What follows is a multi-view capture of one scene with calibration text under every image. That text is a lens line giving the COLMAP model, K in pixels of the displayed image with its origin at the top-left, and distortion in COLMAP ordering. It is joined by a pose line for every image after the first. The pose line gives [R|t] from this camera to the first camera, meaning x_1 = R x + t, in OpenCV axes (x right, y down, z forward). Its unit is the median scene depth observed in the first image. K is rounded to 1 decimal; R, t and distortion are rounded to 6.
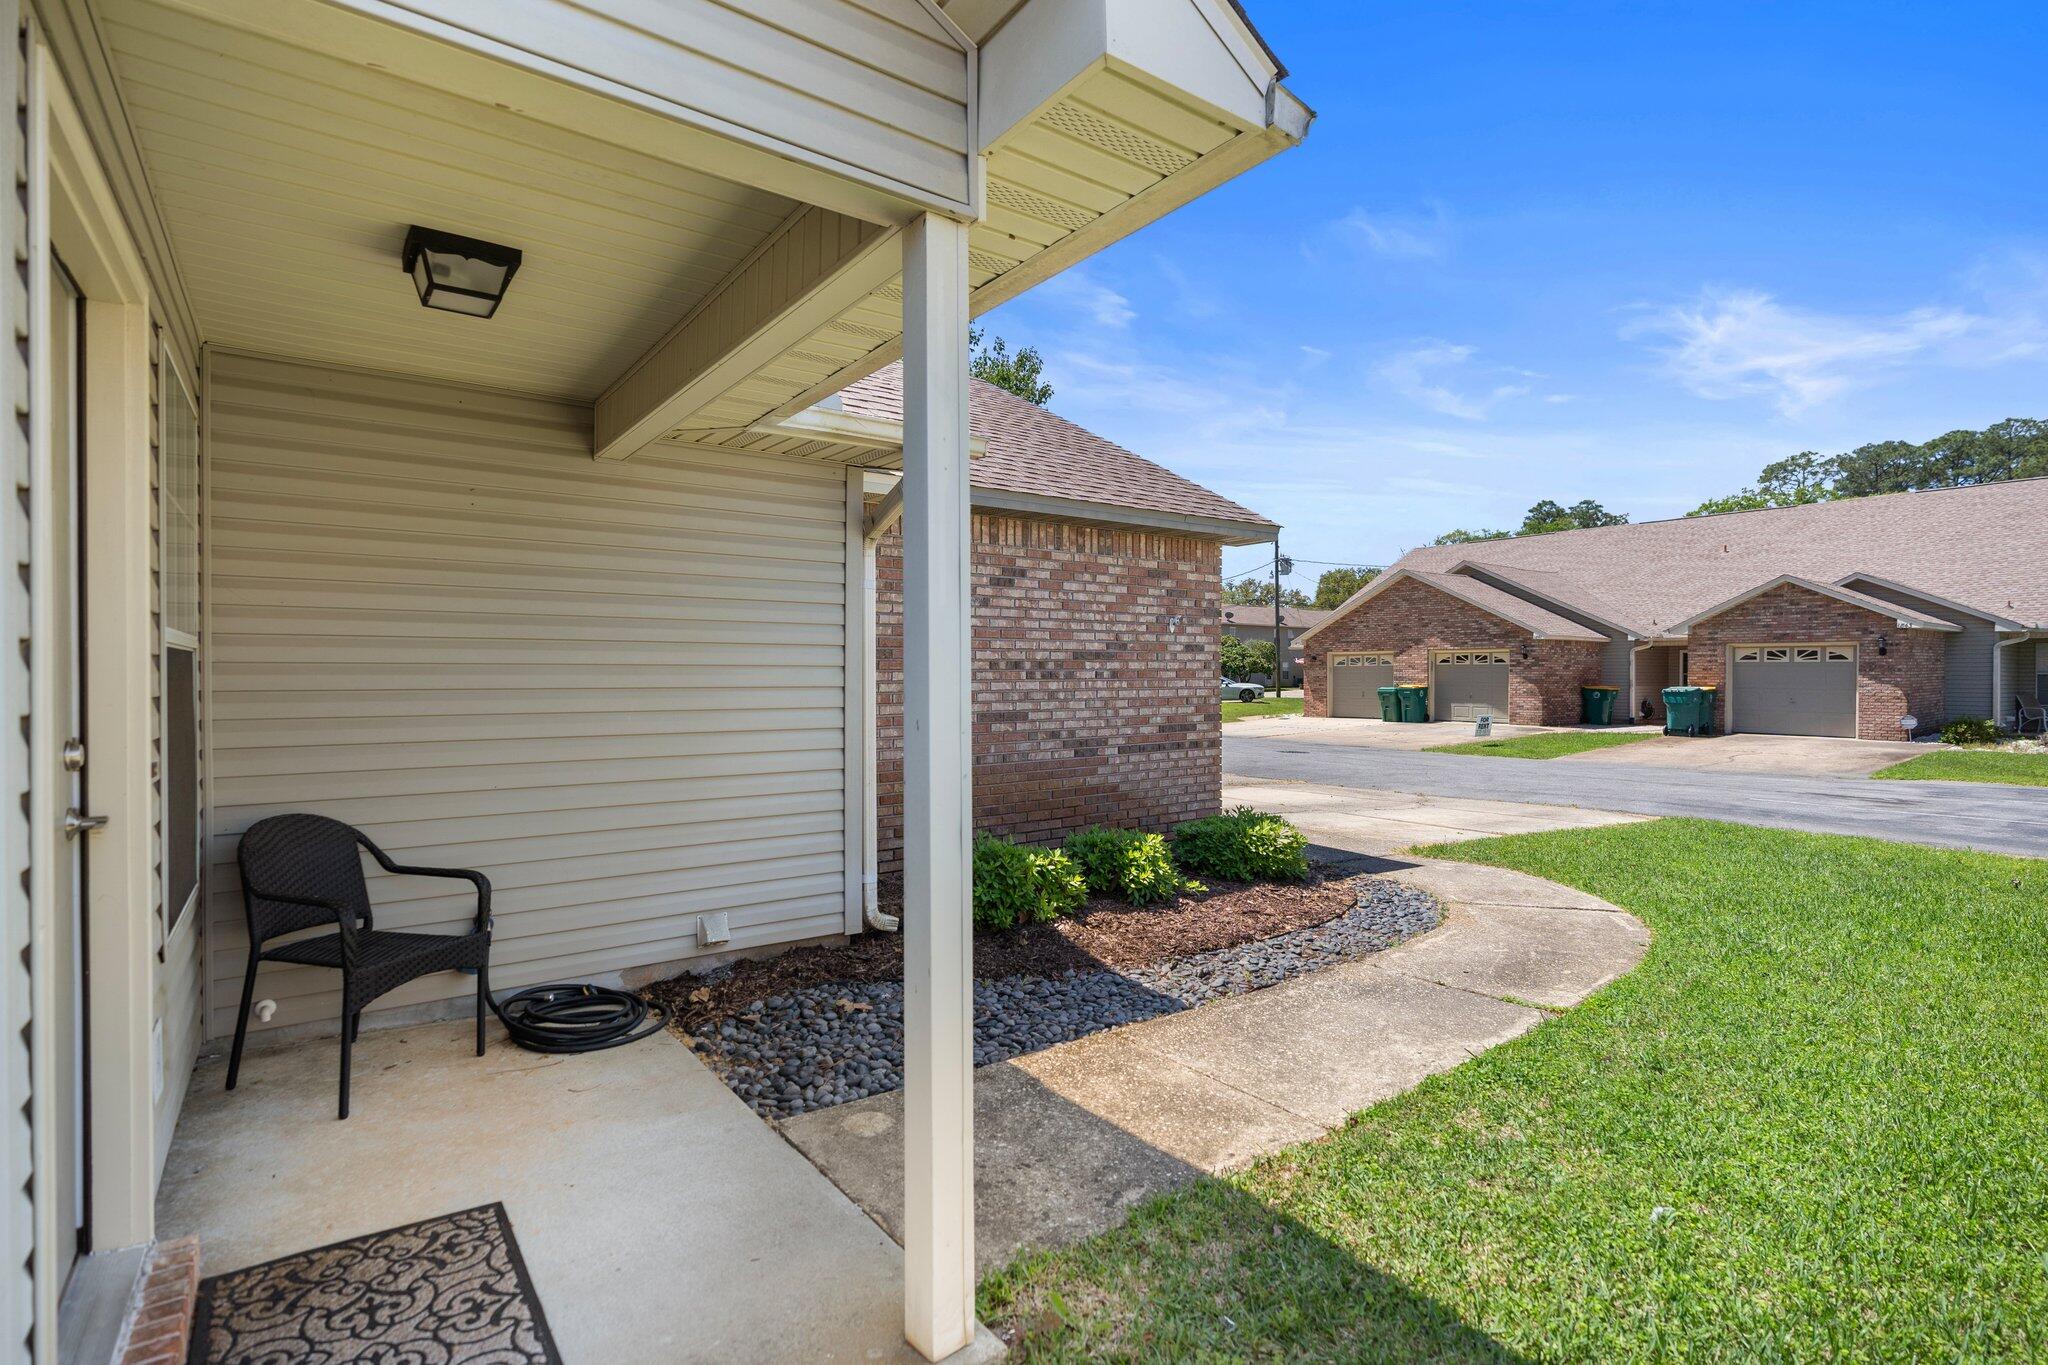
lens RADIAL K [[1003.6, 0, 992.1], [0, 1003.6, 679.8], [0, 0, 1]] dist [-0.000792, 0.000759]
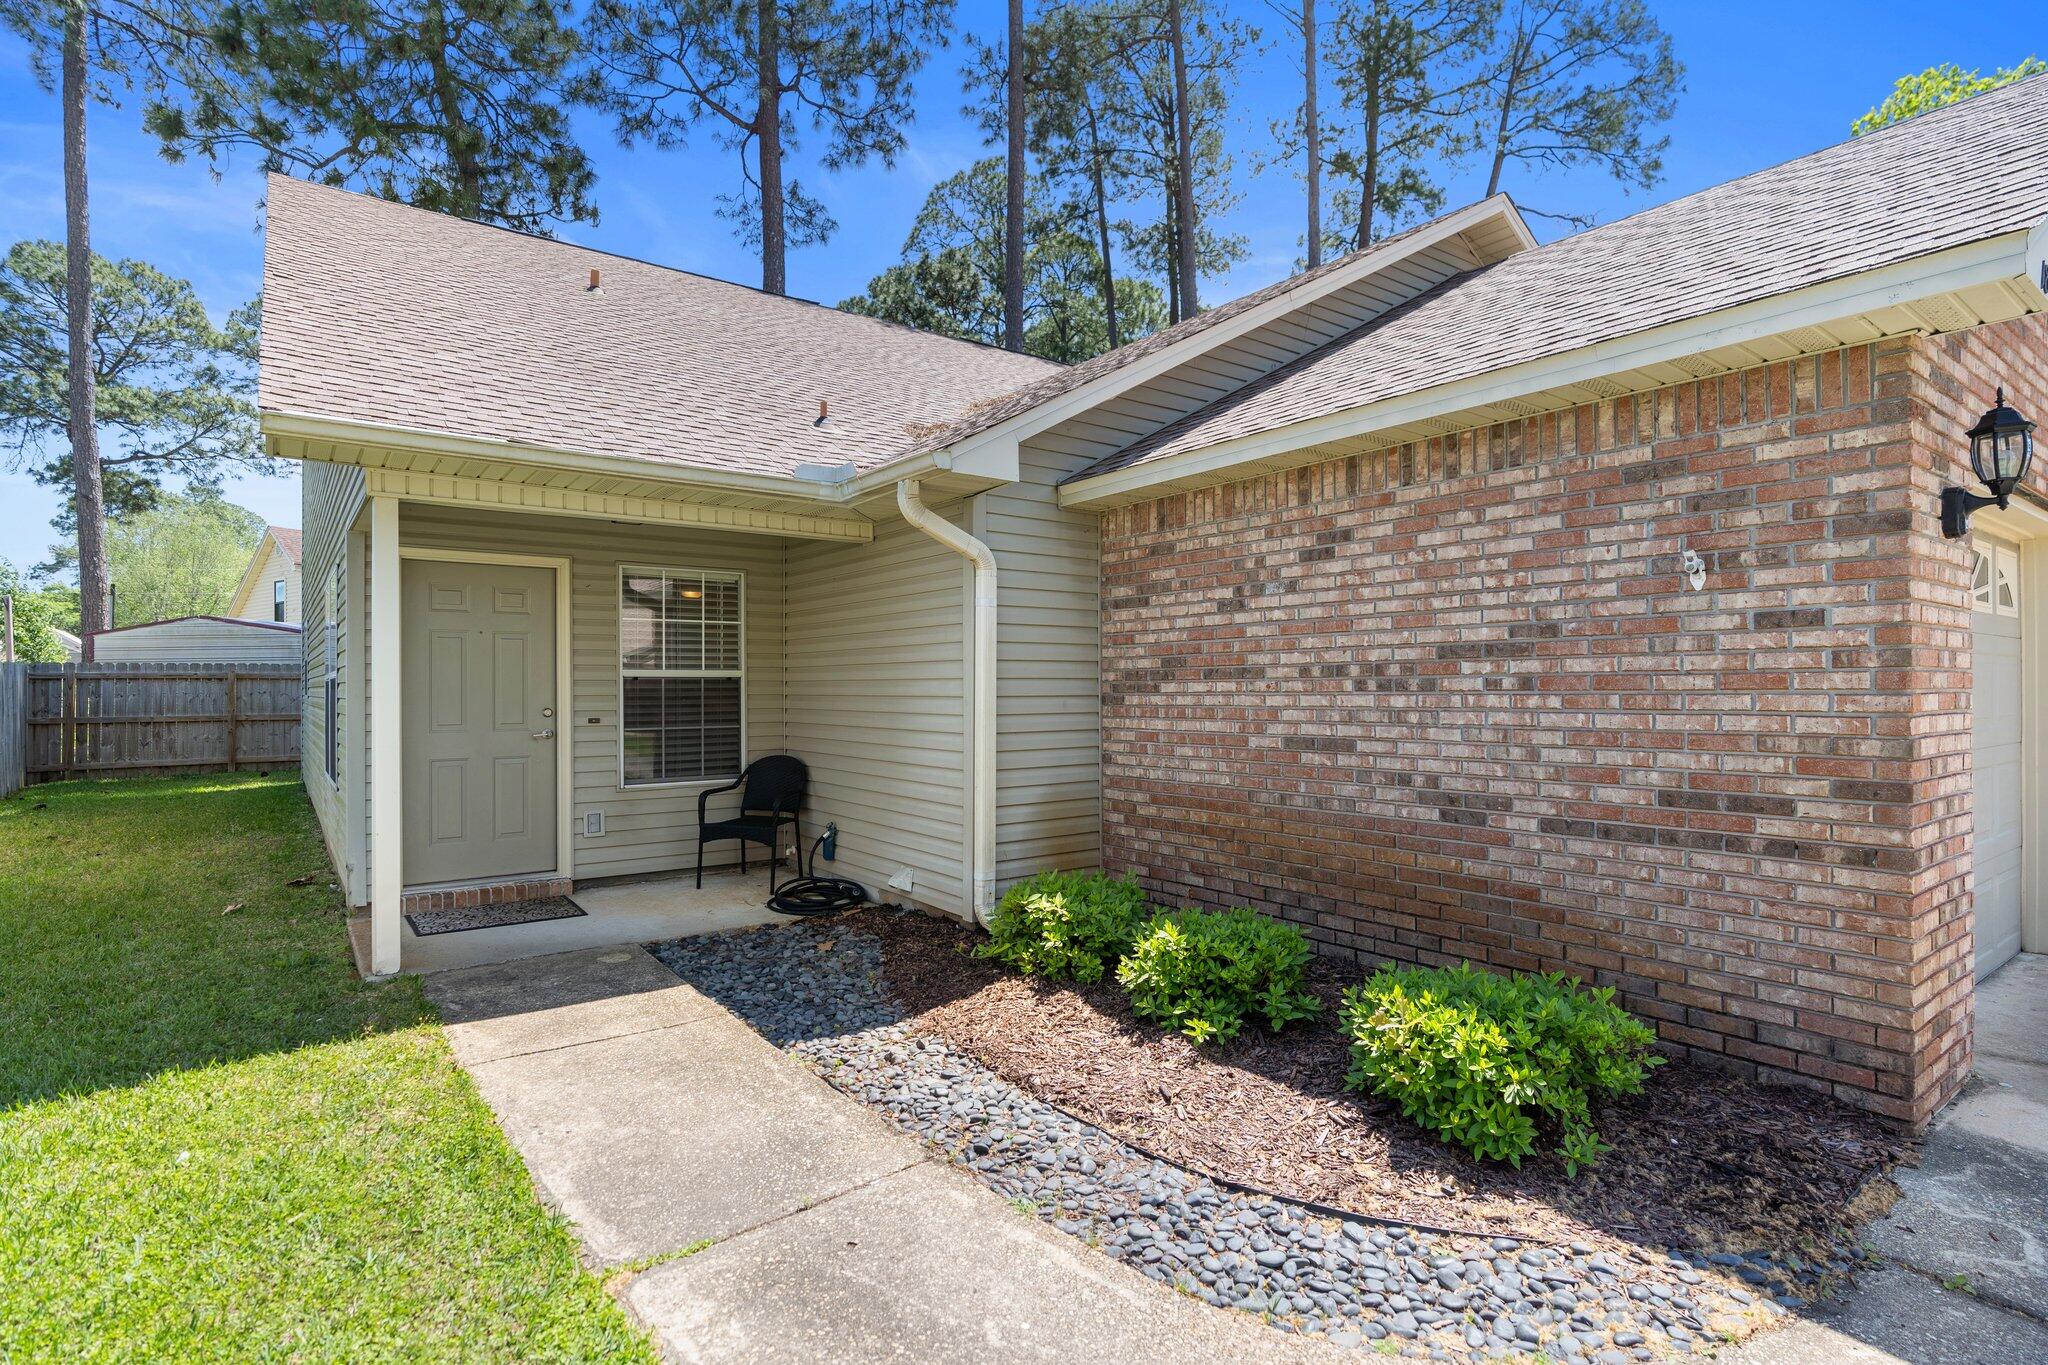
lens RADIAL K [[1003.6, 0, 992.1], [0, 1003.6, 679.8], [0, 0, 1]] dist [-0.000792, 0.000759]
pose [[-0.014247, -0.007837, -0.999868, 0.691313], [-0.001900, 0.999968, -0.007810, -0.002465], [0.999897, 0.001789, -0.014261, 0.744504]]
